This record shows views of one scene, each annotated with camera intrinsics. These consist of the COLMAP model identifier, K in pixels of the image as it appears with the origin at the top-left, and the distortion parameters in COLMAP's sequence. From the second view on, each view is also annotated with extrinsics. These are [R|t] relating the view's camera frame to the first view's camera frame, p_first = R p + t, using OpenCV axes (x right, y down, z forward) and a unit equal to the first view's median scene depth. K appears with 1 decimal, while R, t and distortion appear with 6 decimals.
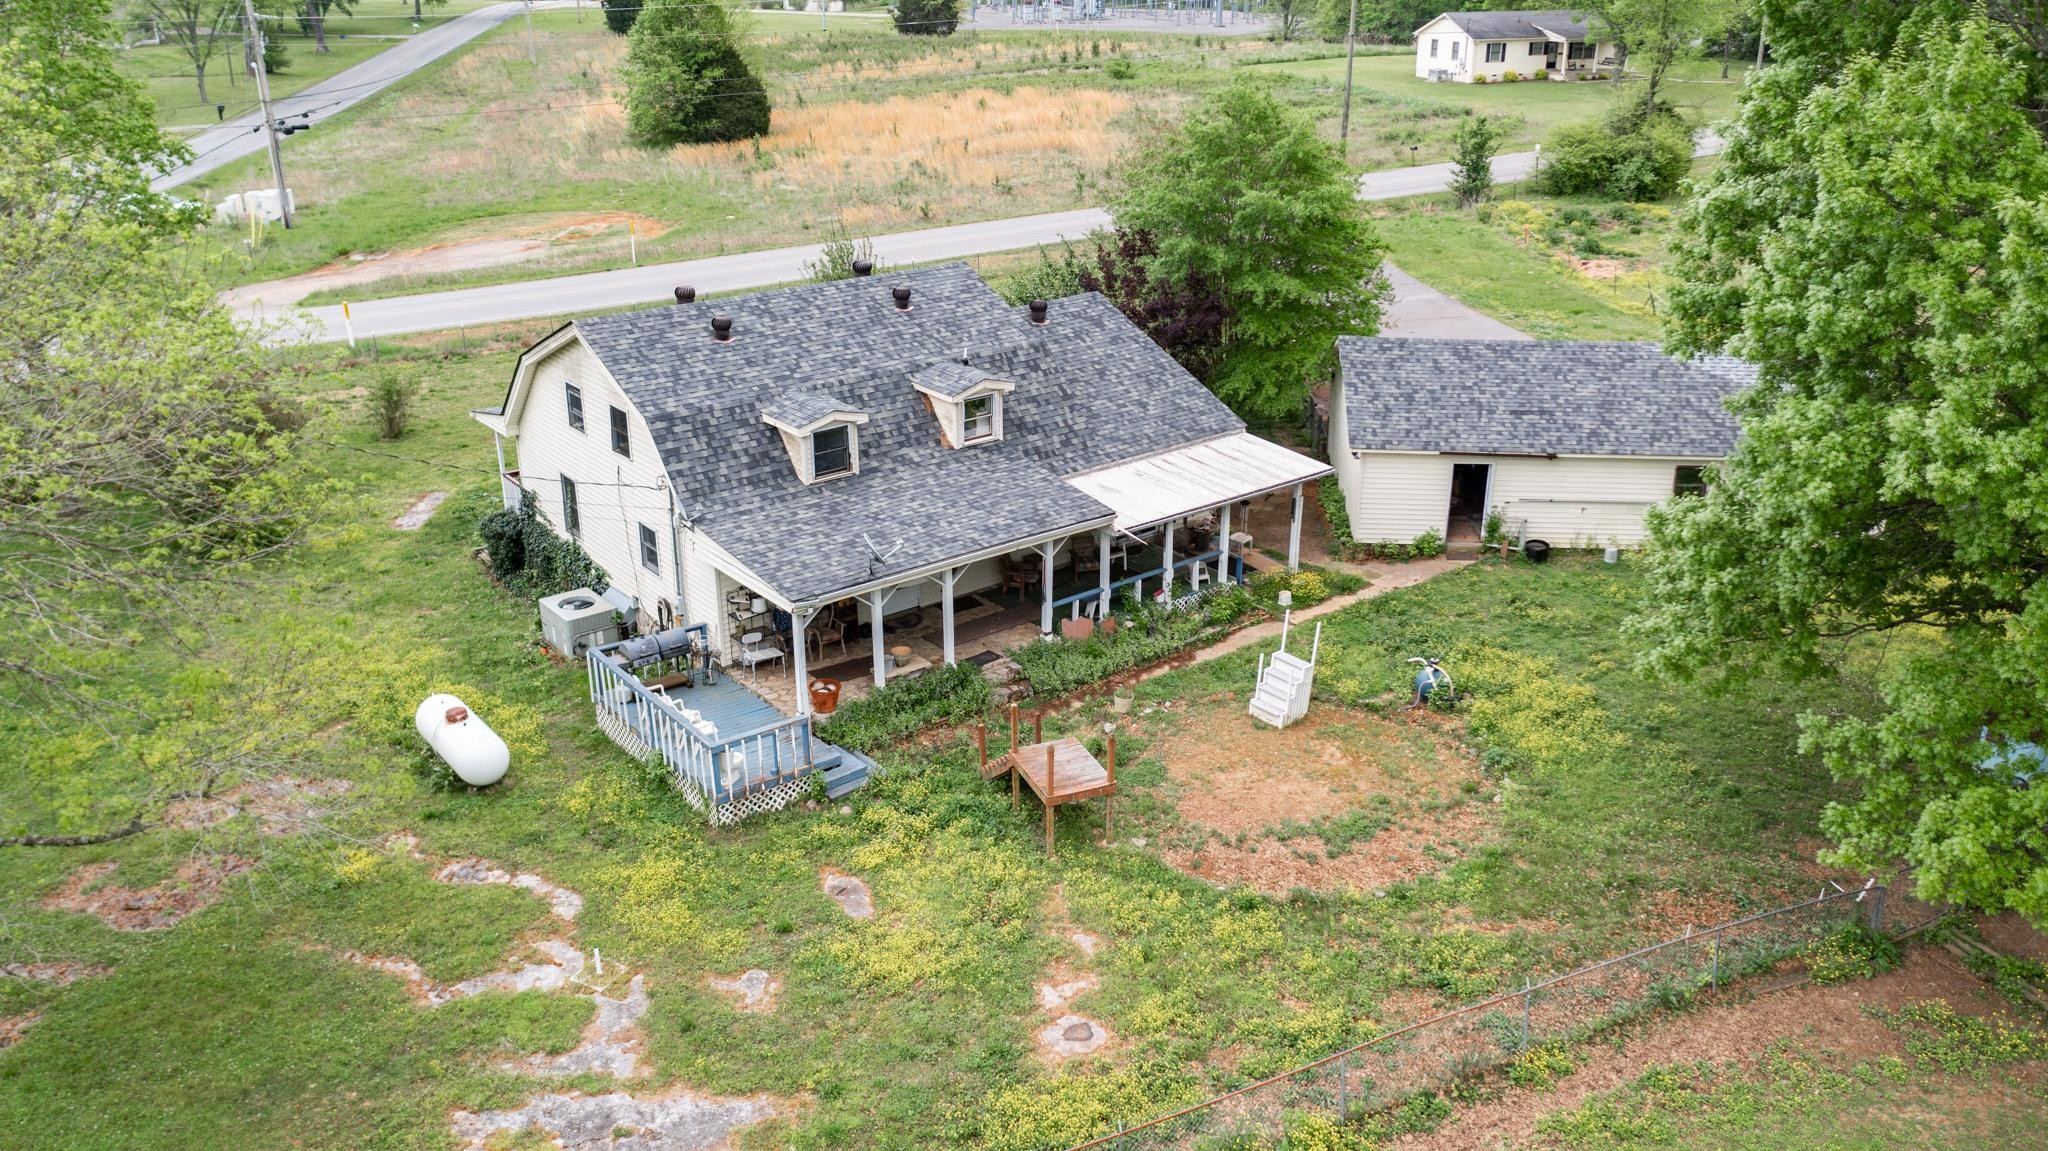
lens RADIAL K [[1605.5, 0, 1032.8], [0, 1605.5, 570.9], [0, 0, 1]] dist [-0.025758, -0.000154]
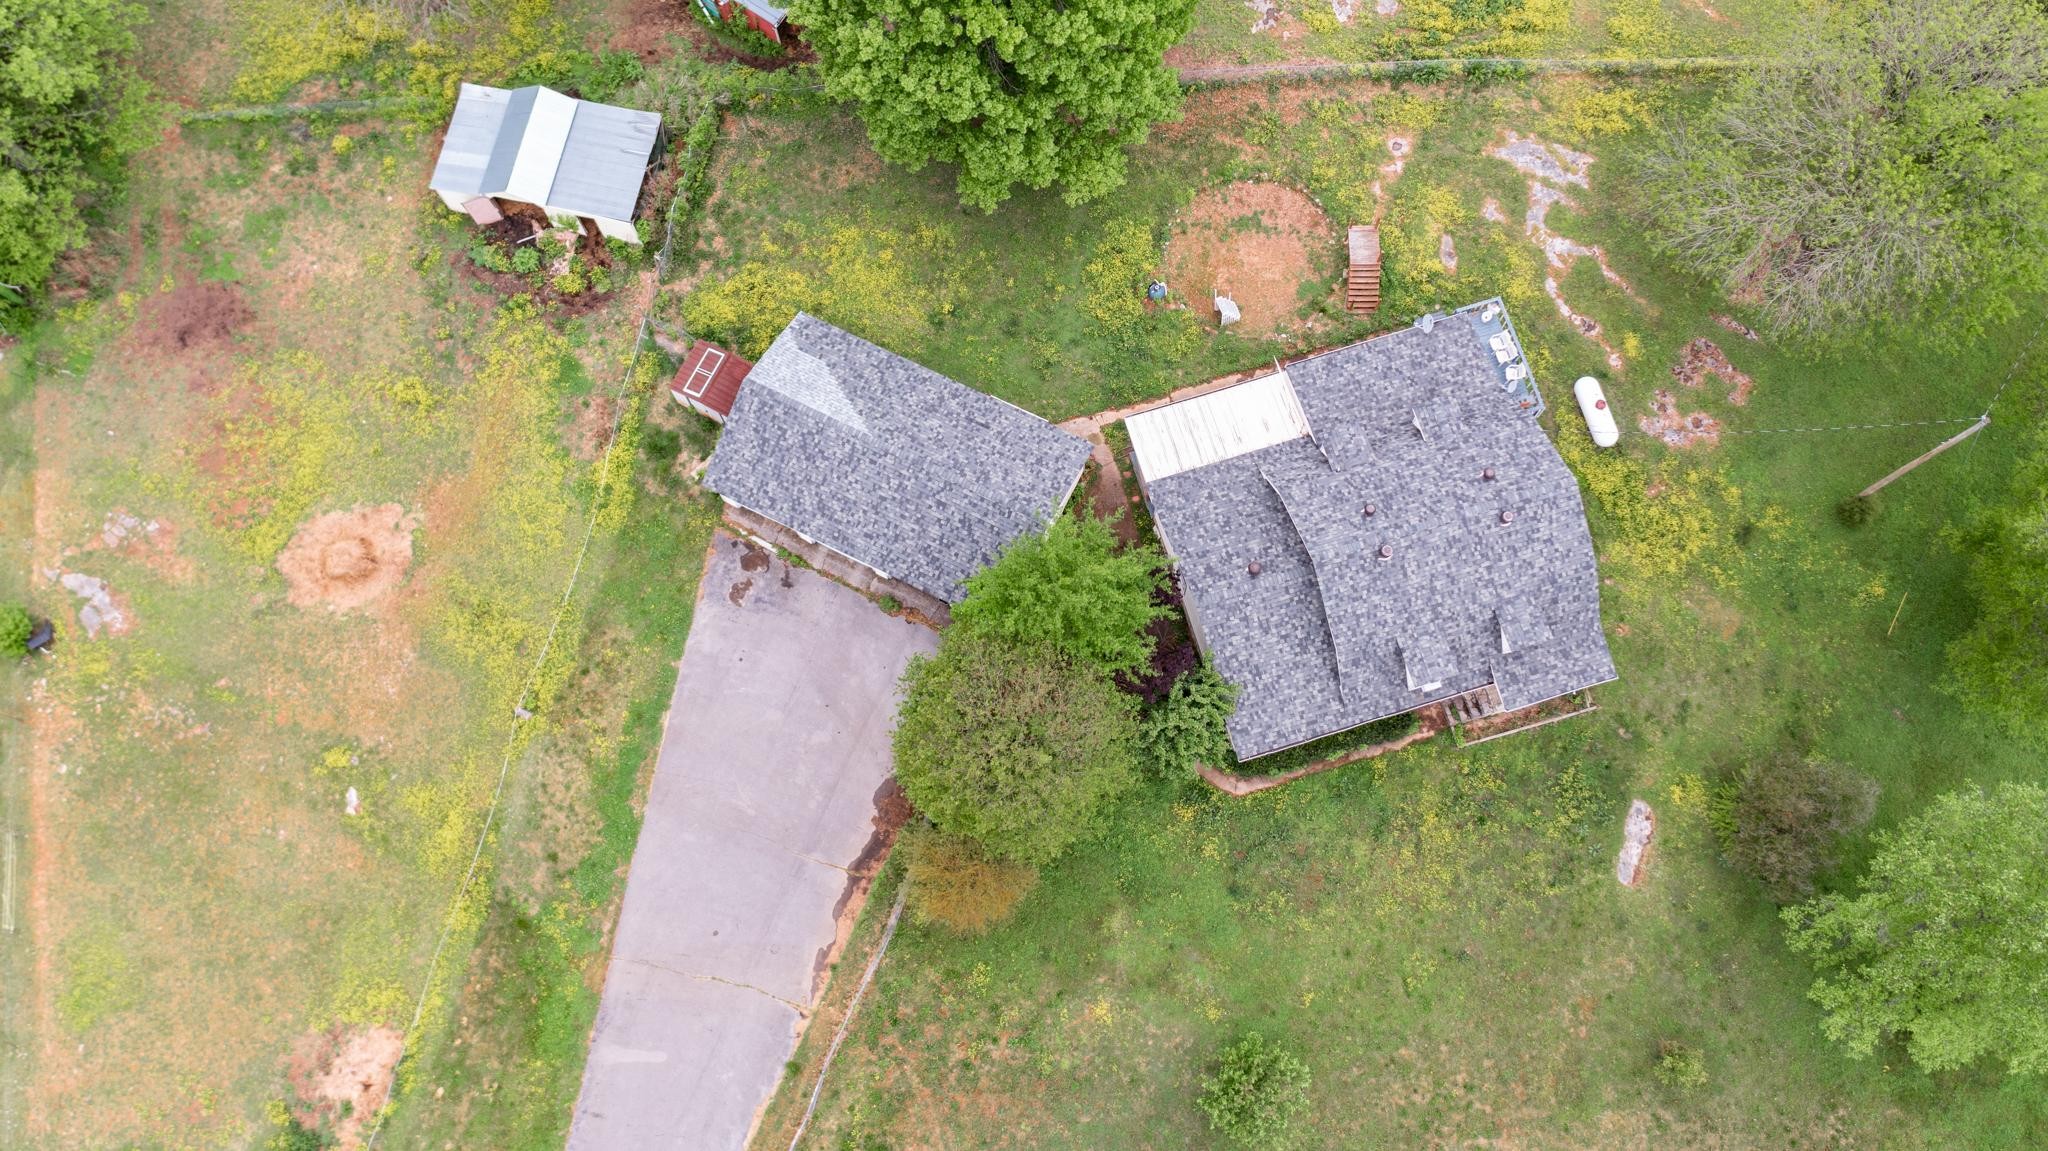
lens RADIAL K [[1616.1, 0, 1036.3], [0, 1616.1, 580.9], [0, 0, 1]] dist [-0.028310, 0.003924]
pose [[-0.930243, -0.349795, 0.110865, 0.027010], [0.151547, -0.091076, 0.984245, -2.110849], [-0.334187, 0.932389, 0.137733, 1.126090]]
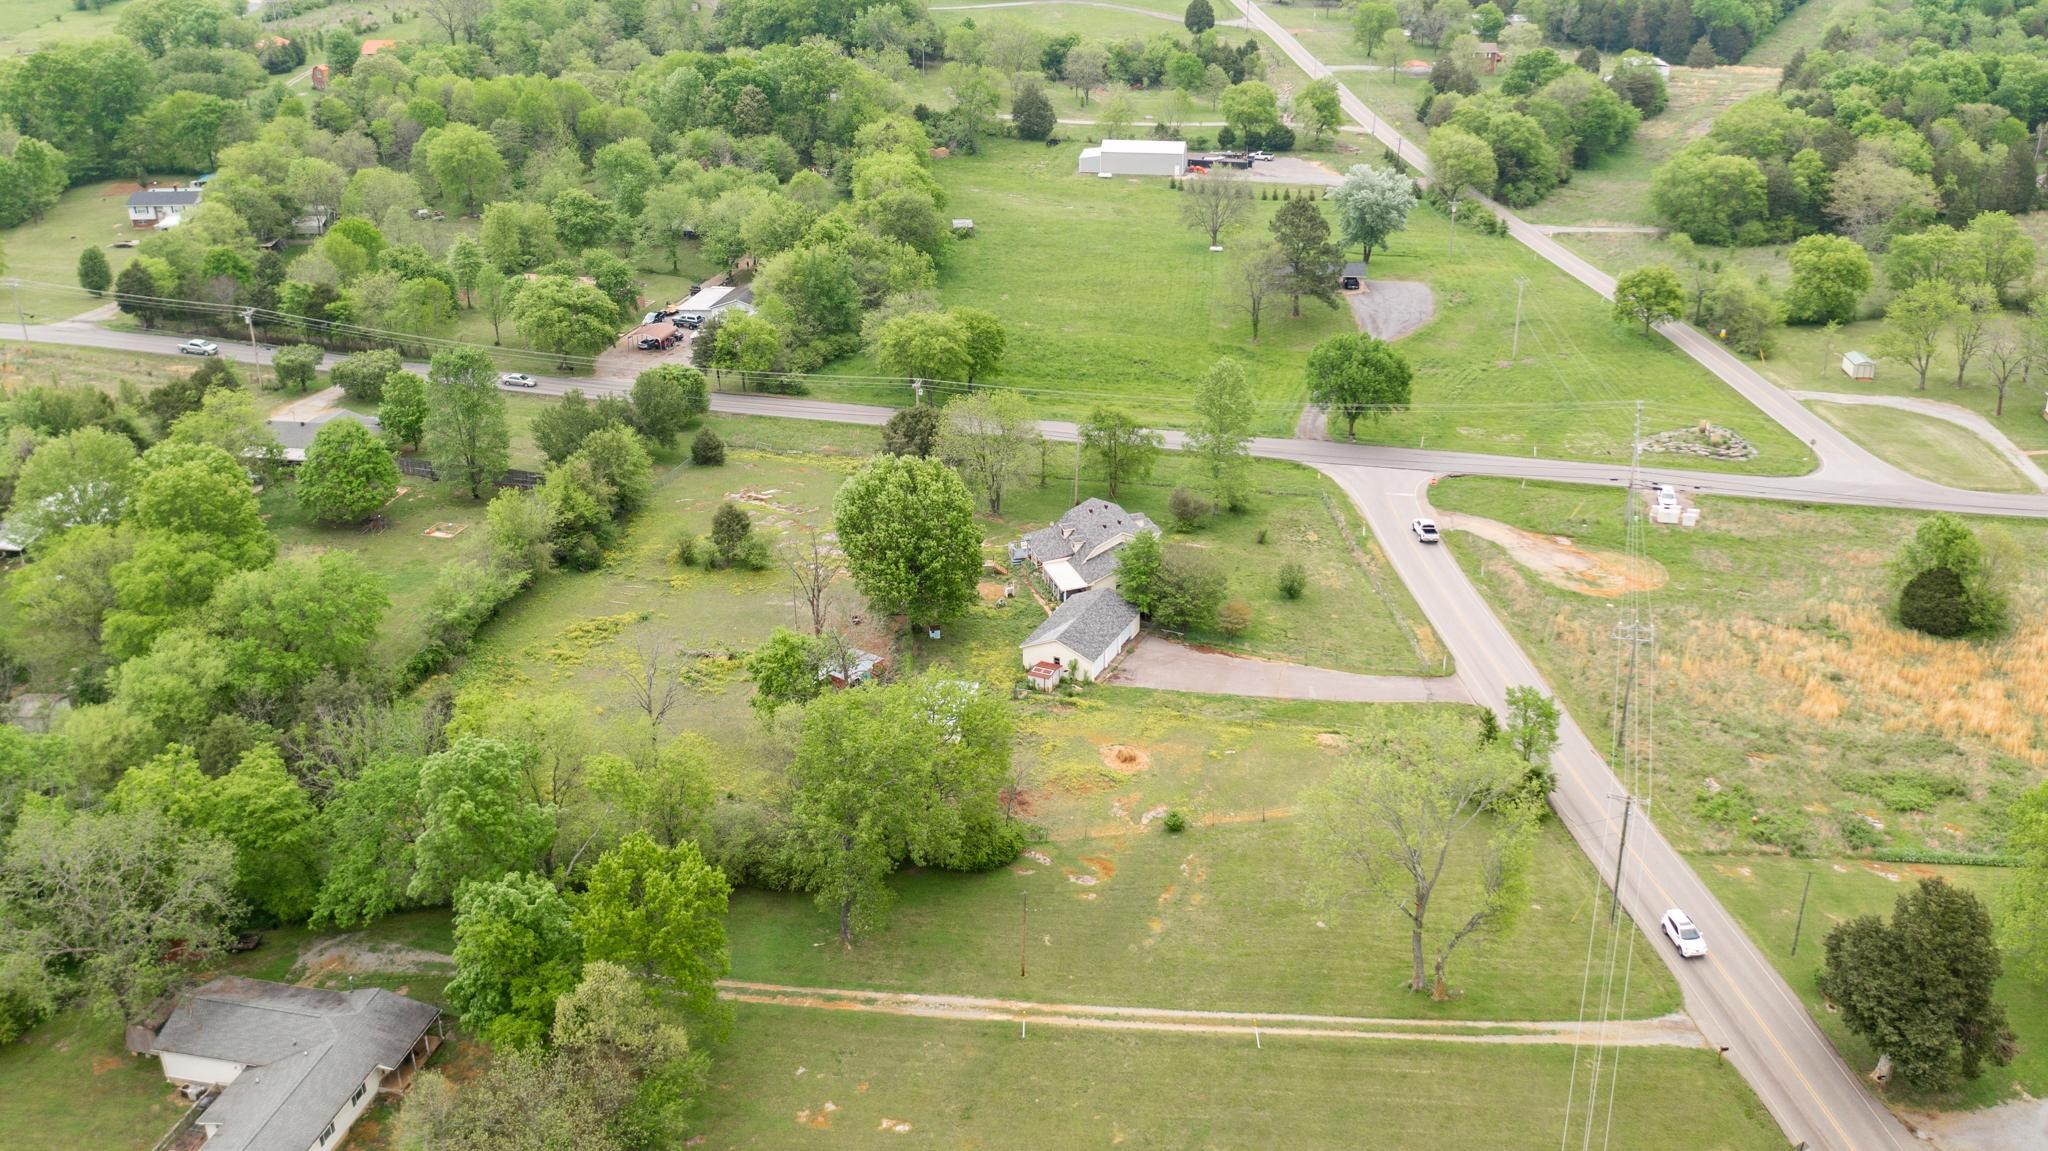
lens RADIAL K [[1762.2, 0, 1024.0], [0, 1762.2, 575.5], [0, 0, 1]] dist [-0.025026, -0.013552]
pose [[-0.357128, 0.404670, -0.841844, 5.347904], [-0.347621, 0.778955, 0.521908, -3.232132], [0.866960, 0.479031, -0.137514, 1.875357]]
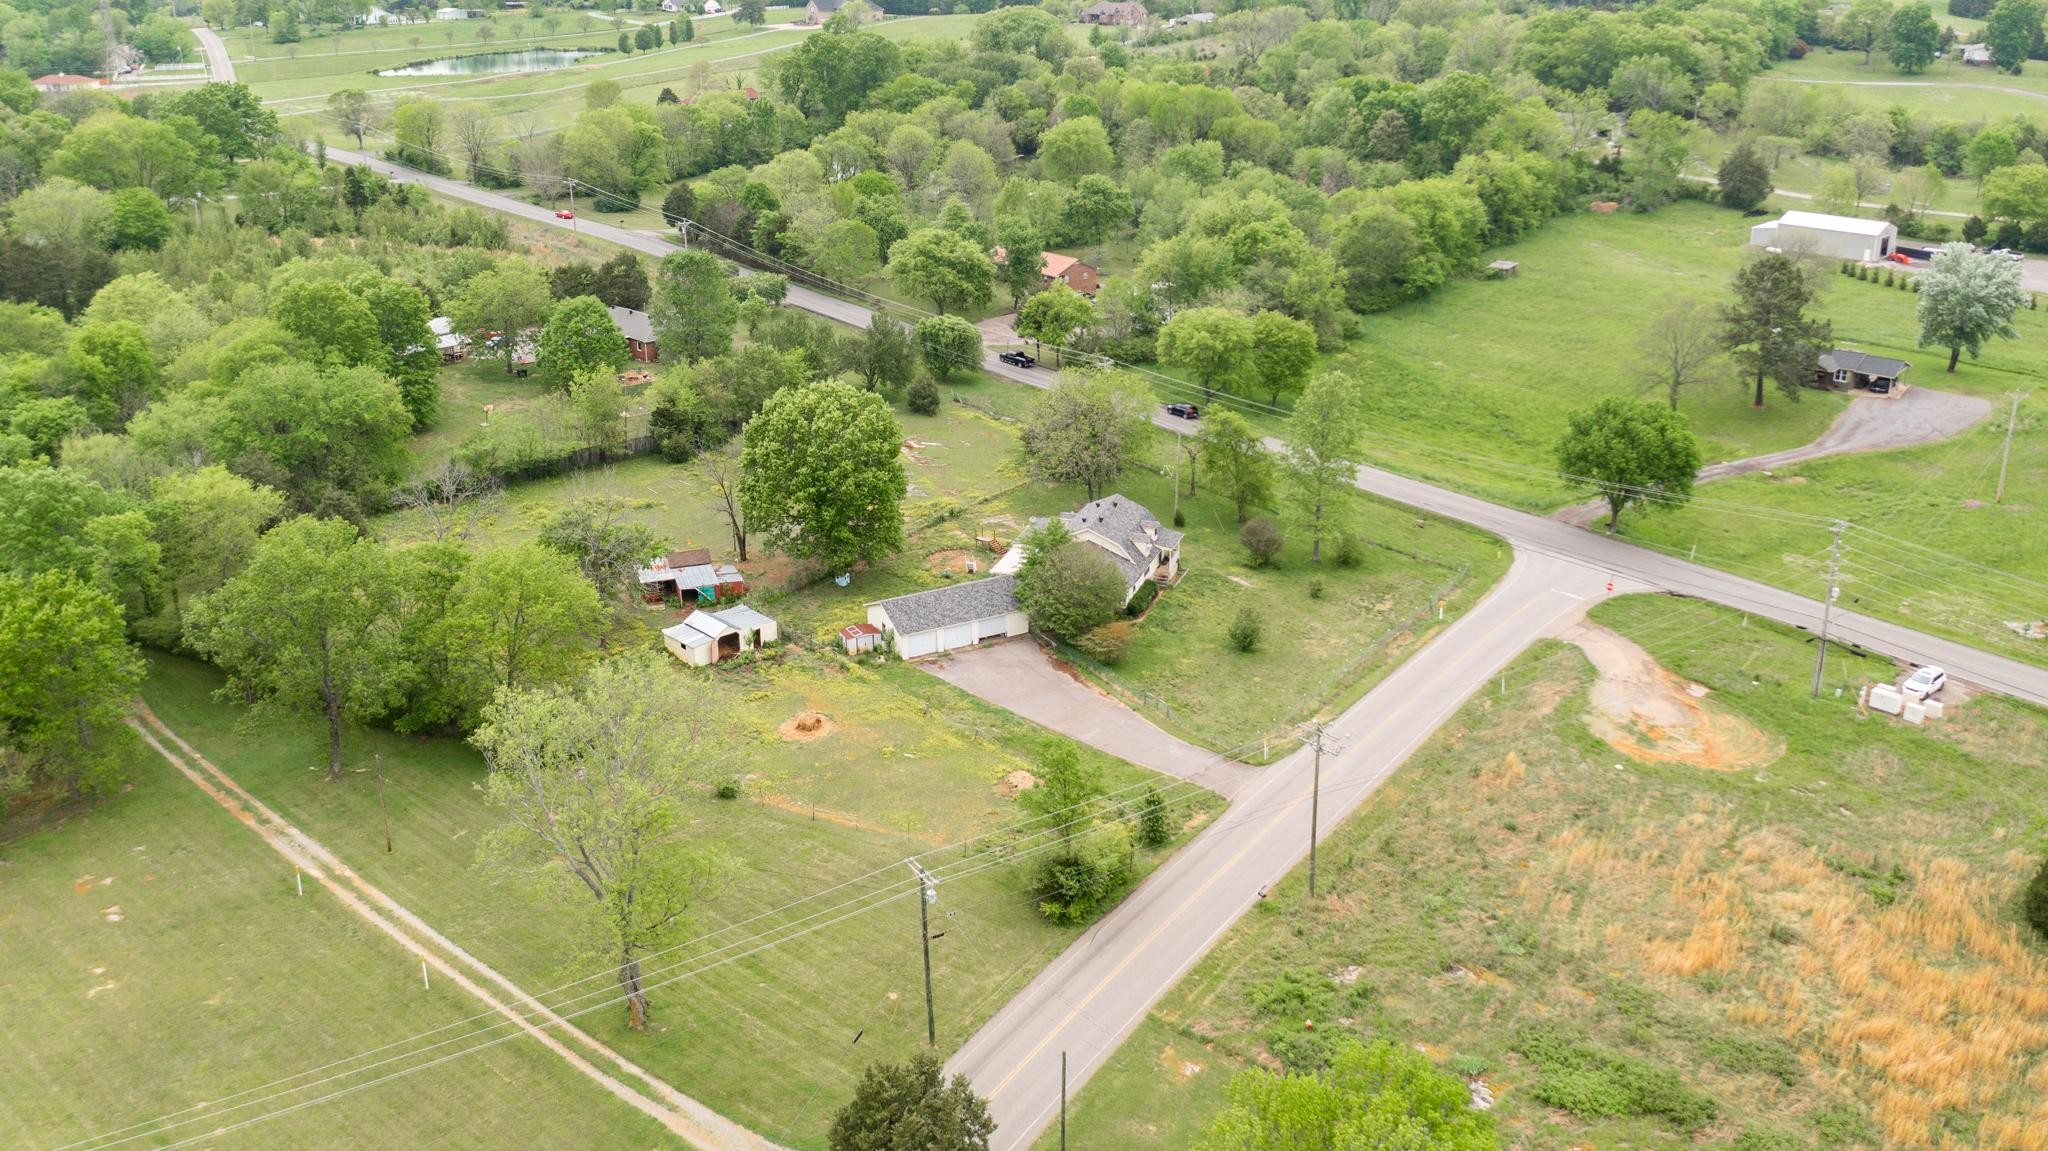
lens RADIAL K [[1762.2, 0, 1024.0], [0, 1762.2, 575.5], [0, 0, 1]] dist [-0.025026, -0.013552]
pose [[-0.847106, 0.208671, -0.488741, 2.755489], [-0.187881, 0.742690, 0.642739, -3.525298], [0.497104, 0.636293, -0.589931, 4.389697]]
